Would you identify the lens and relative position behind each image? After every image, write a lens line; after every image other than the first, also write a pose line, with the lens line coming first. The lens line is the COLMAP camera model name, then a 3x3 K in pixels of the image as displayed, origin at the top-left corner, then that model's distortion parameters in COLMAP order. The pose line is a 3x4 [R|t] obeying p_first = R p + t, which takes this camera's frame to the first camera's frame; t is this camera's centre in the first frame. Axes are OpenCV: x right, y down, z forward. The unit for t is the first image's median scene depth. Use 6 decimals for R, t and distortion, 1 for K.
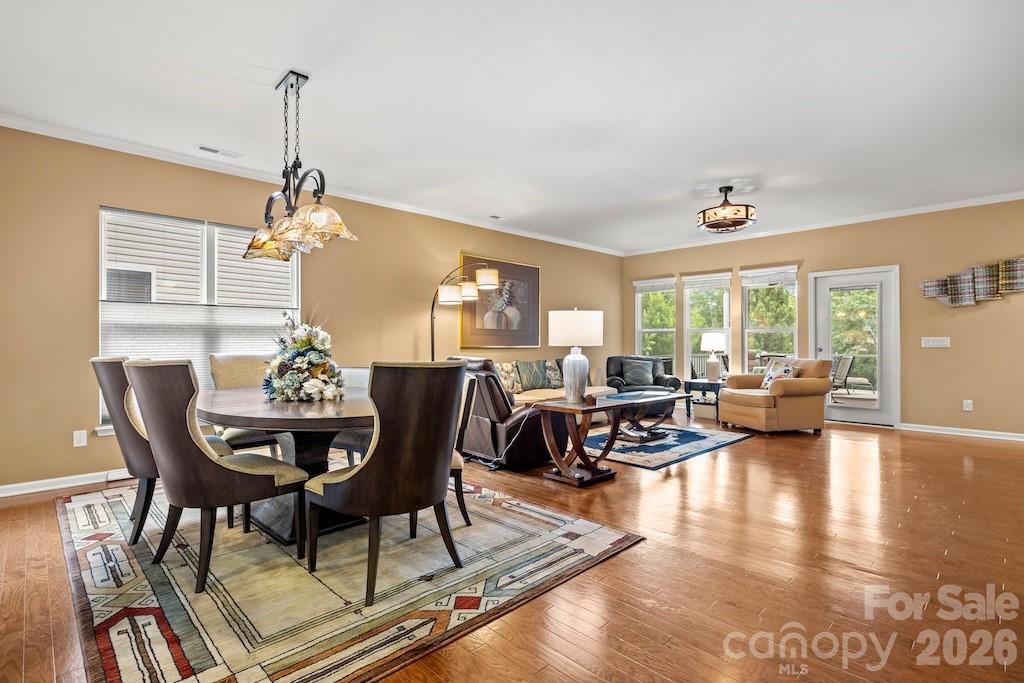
lens RADIAL K [[482.7, 0, 506.2], [0, 482.7, 341.5], [0, 0, 1]] dist [-0.004685, 0.000833]
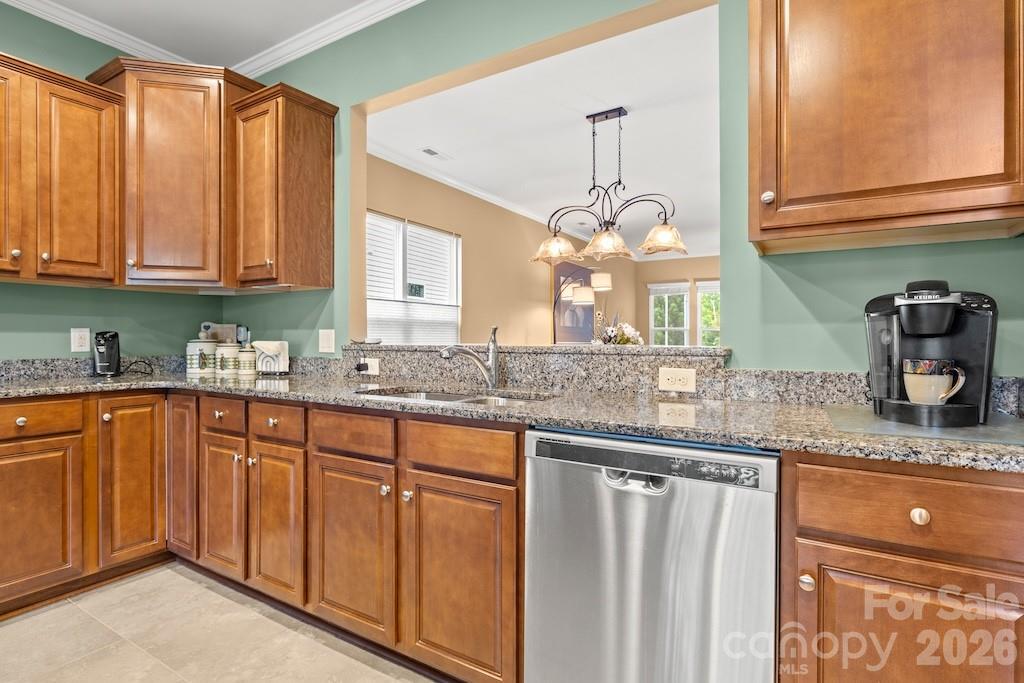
lens RADIAL K [[519.4, 0, 519.6], [0, 519.4, 337.8], [0, 0, 1]] dist [-0.008102, 0.001798]
pose [[0.962435, 0.003518, 0.271488, -0.582407], [-0.003192, 0.999994, -0.001642, 0.000406], [-0.271492, 0.000714, 0.962440, -0.095327]]
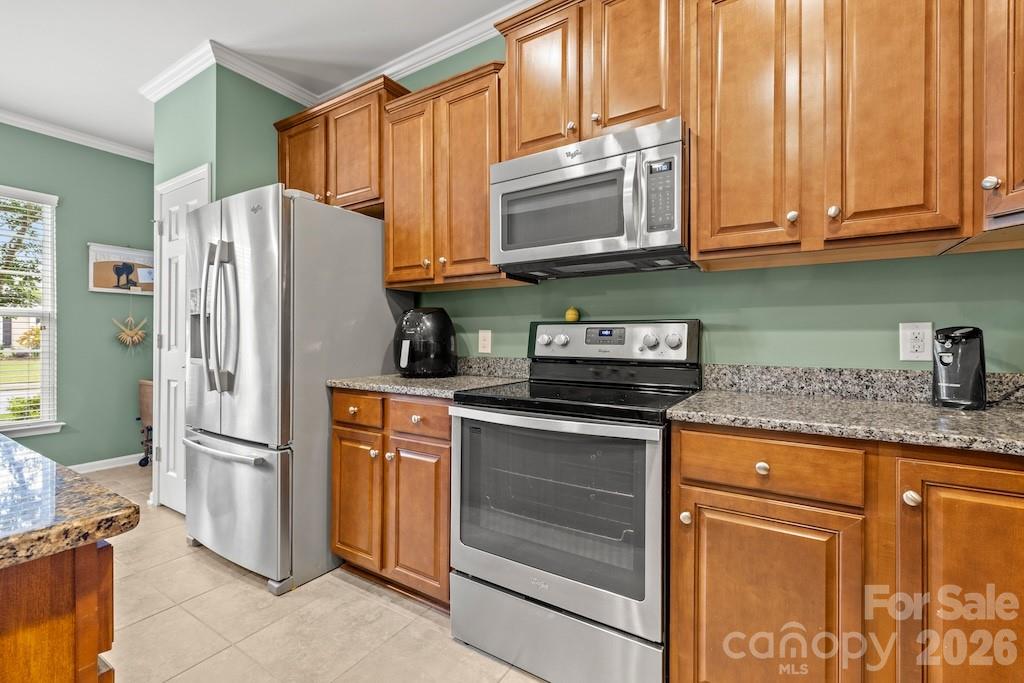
lens RADIAL K [[437.8, 0, 511.7], [0, 437.8, 340.1], [0, 0, 1]] dist [0.001939, -0.001069]
pose [[0.253294, 0.006612, -0.967367, -0.664210], [-0.003470, 0.999976, 0.005926, 0.001468], [0.967383, 0.001856, 0.253310, 0.208623]]
